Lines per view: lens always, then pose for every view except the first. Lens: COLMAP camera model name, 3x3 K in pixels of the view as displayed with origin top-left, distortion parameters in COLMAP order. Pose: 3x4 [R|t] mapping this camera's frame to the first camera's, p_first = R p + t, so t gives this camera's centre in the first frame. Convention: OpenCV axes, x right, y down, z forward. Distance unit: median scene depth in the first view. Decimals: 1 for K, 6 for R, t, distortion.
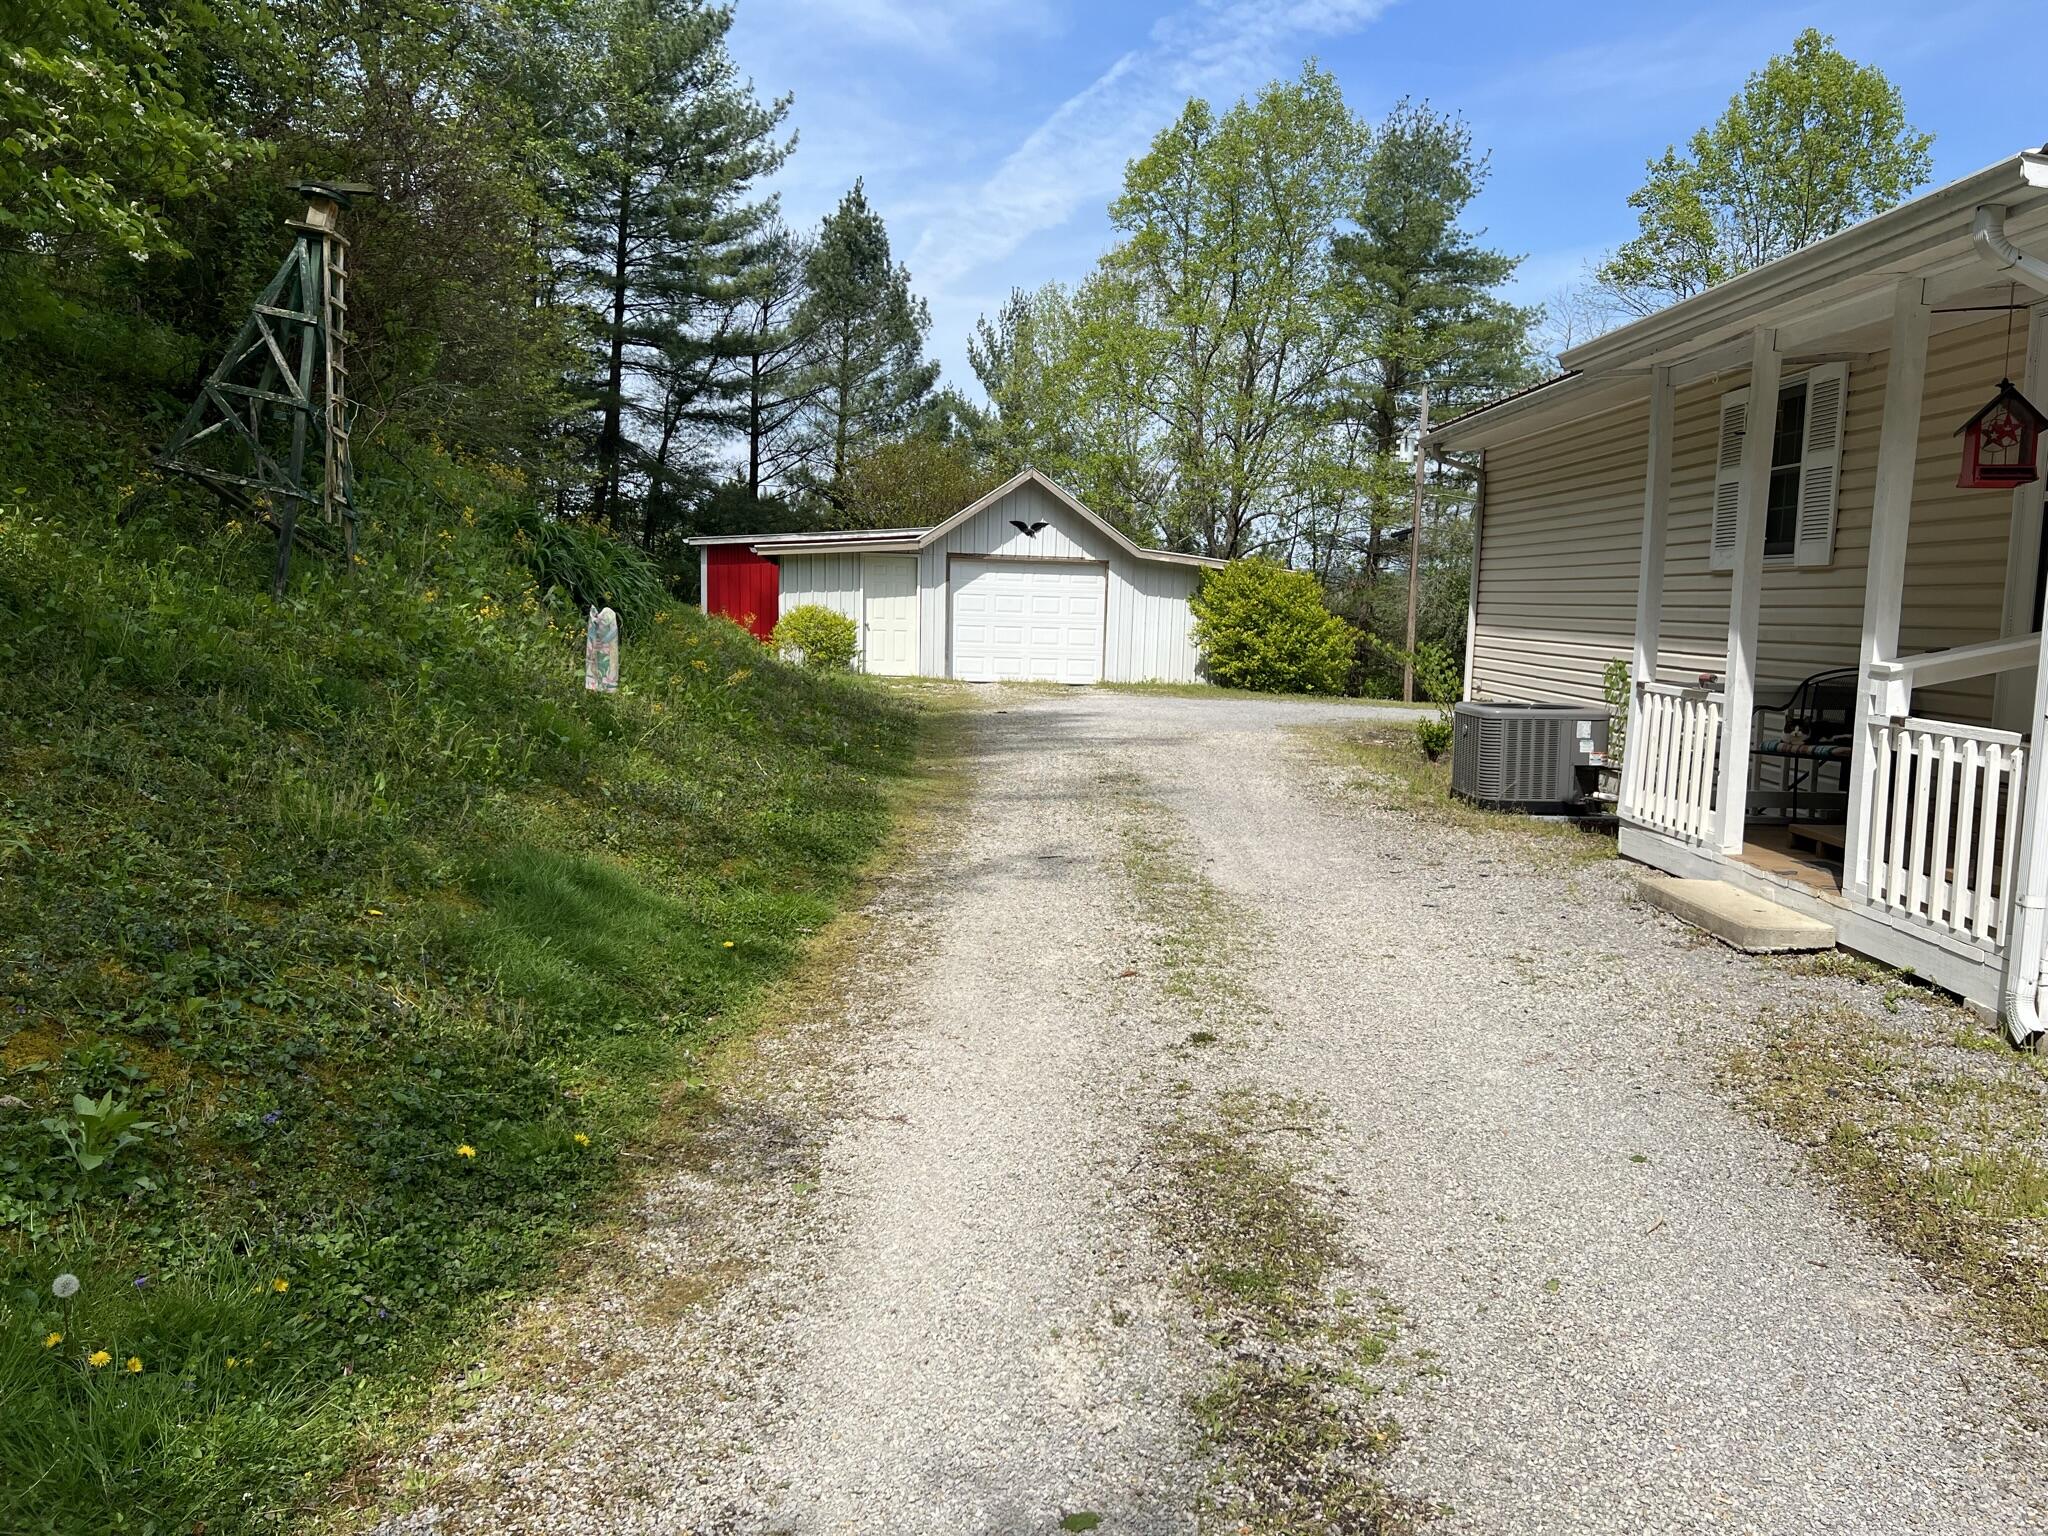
lens RADIAL K [[1533.1, 0, 1015.9], [0, 1533.1, 773.6], [0, 0, 1]] dist [0.093322, -0.136879]
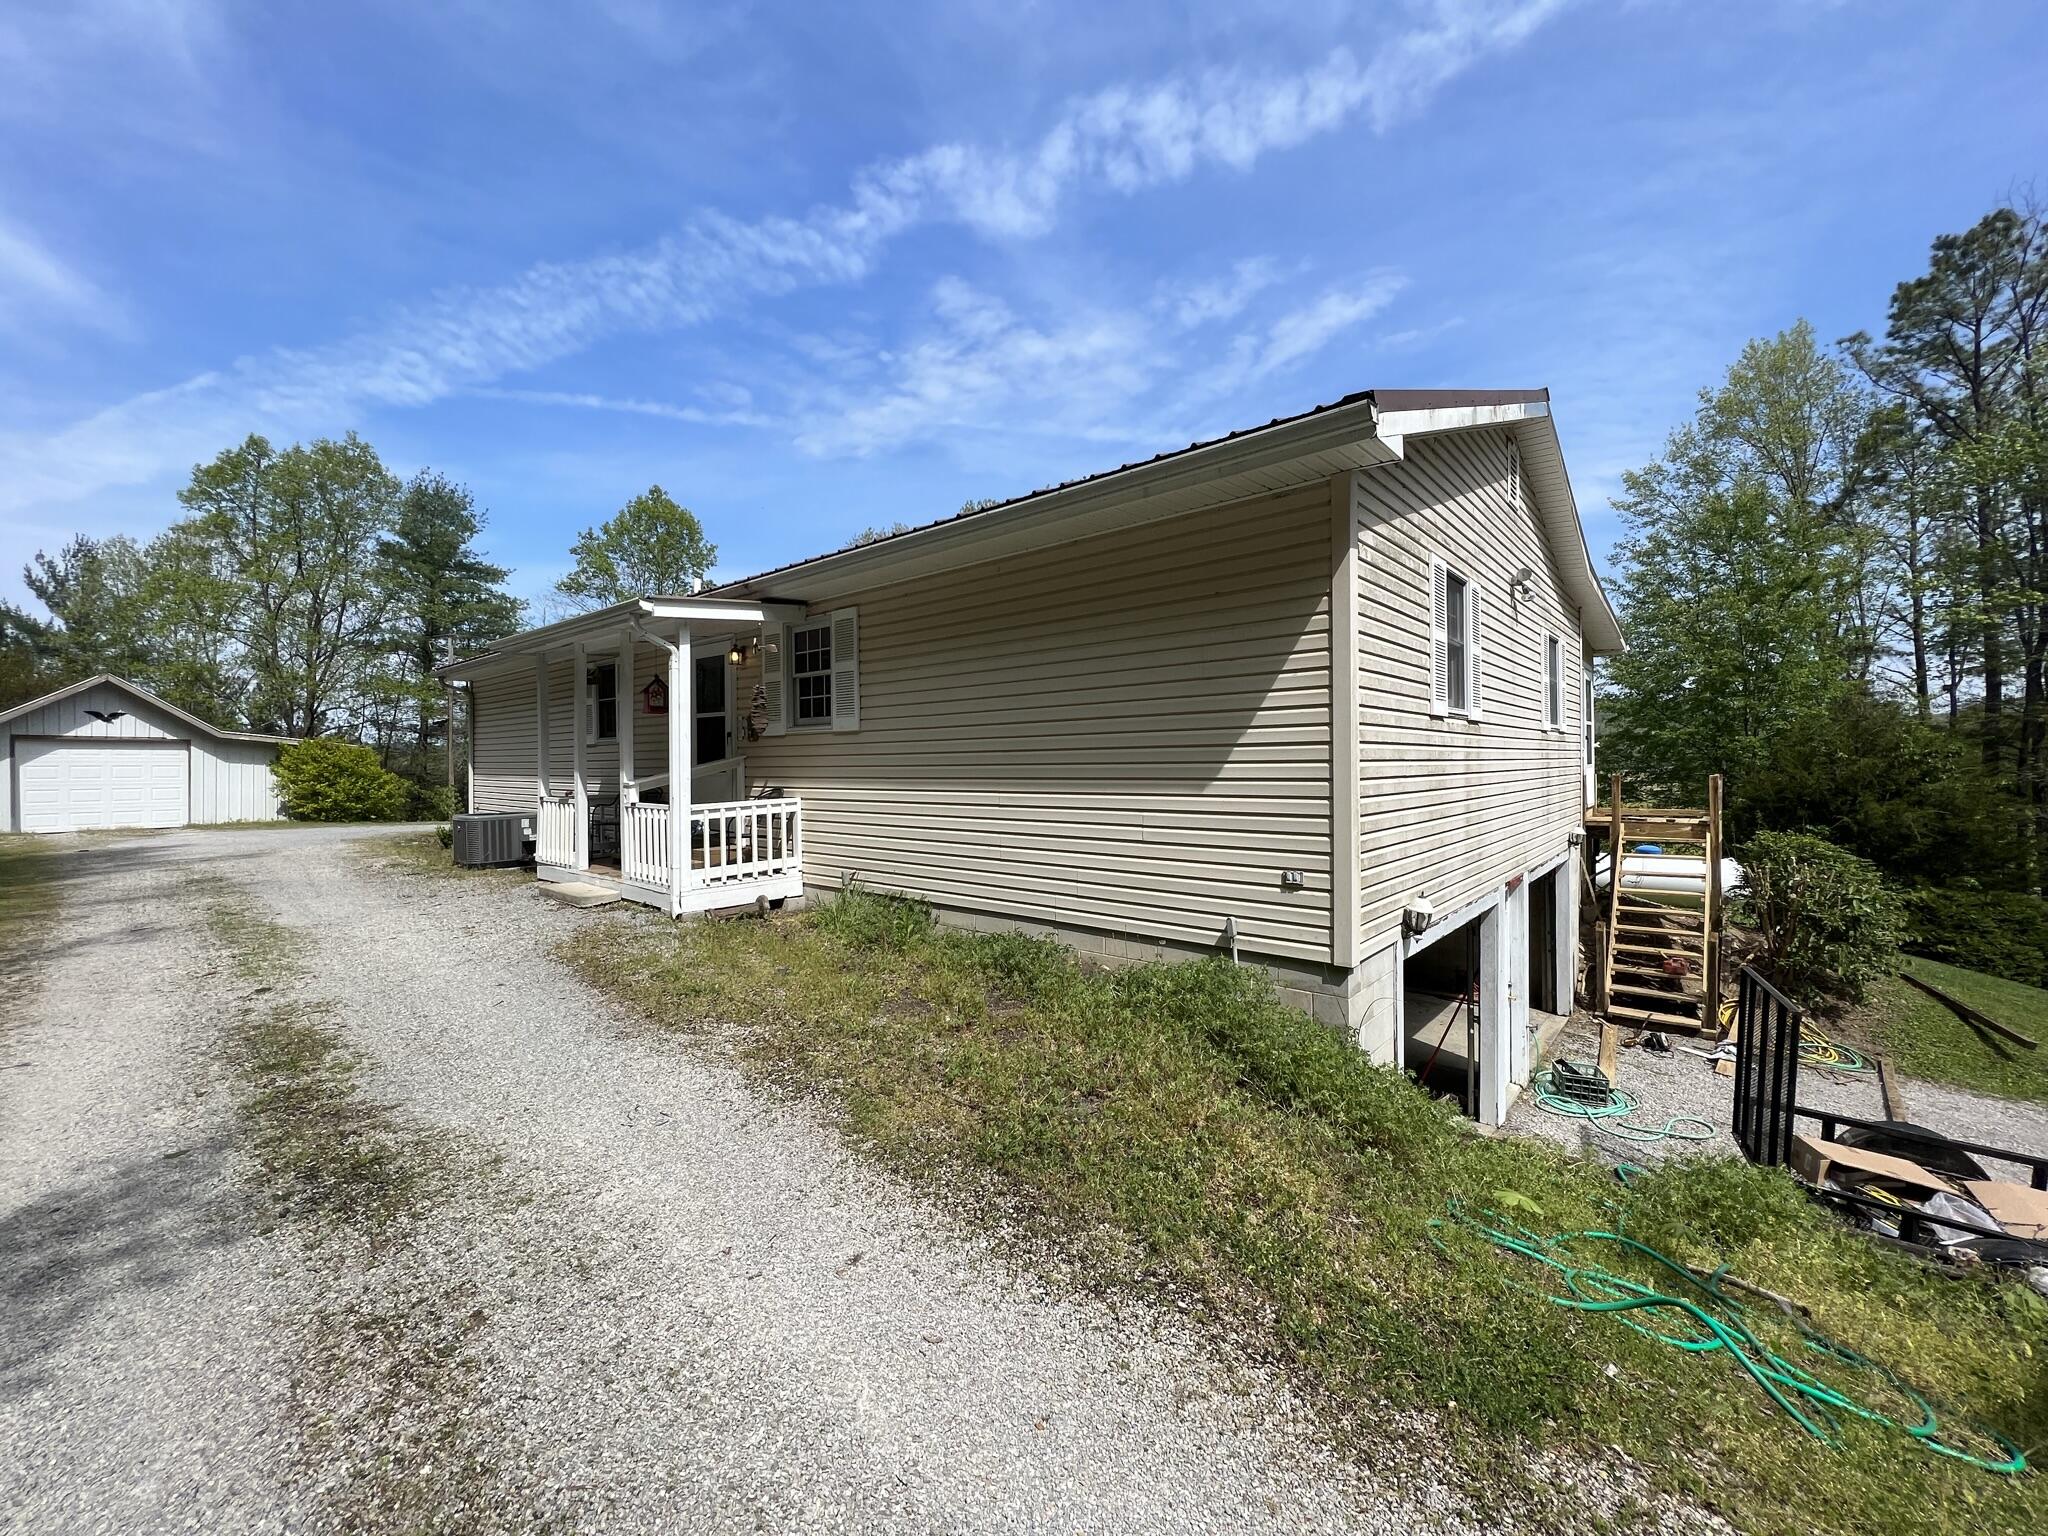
lens RADIAL K [[815.7, 0, 1021.5], [0, 815.7, 764.2], [0, 0, 1]] dist [0.000446, -0.000017]
pose [[0.658383, -0.030864, 0.752050, -0.001252], [0.108157, 0.992669, -0.053948, 0.004633], [-0.744872, 0.116857, 0.656894, -0.038971]]
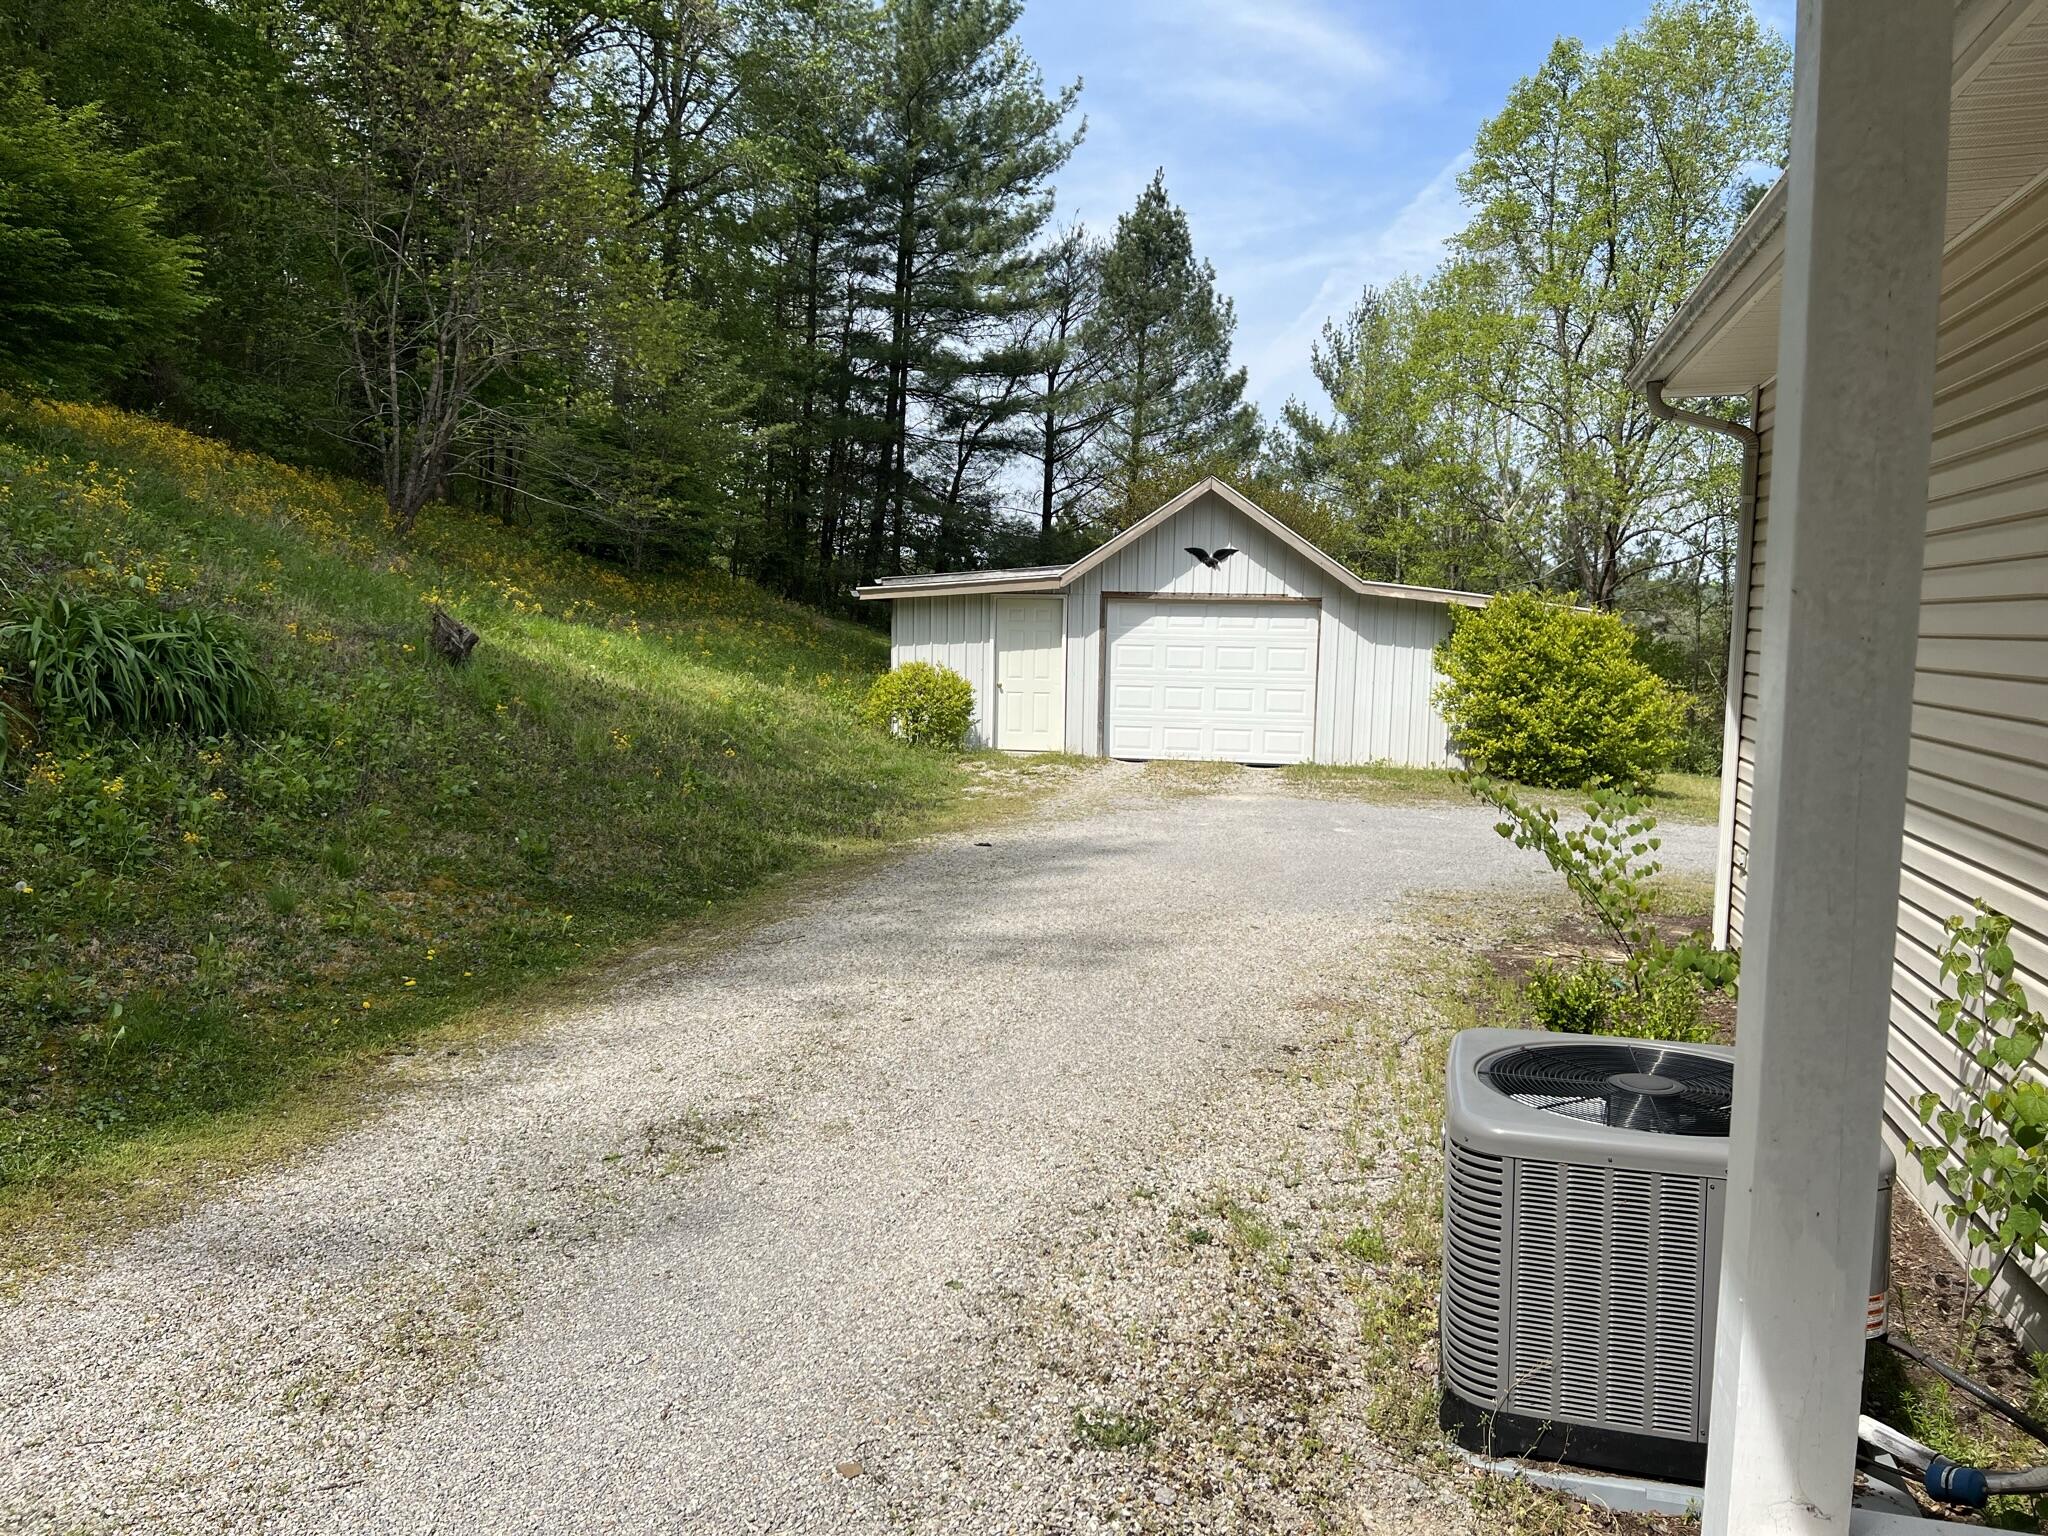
lens RADIAL K [[1515.6, 0, 1019.9], [0, 1515.6, 748.8], [0, 0, 1]] dist [0.080112, -0.110377]
pose [[0.962995, 0.014467, -0.269129, 0.067771], [-0.023316, 0.999286, -0.029715, -0.023869], [0.268508, 0.034890, 0.962646, 0.150725]]
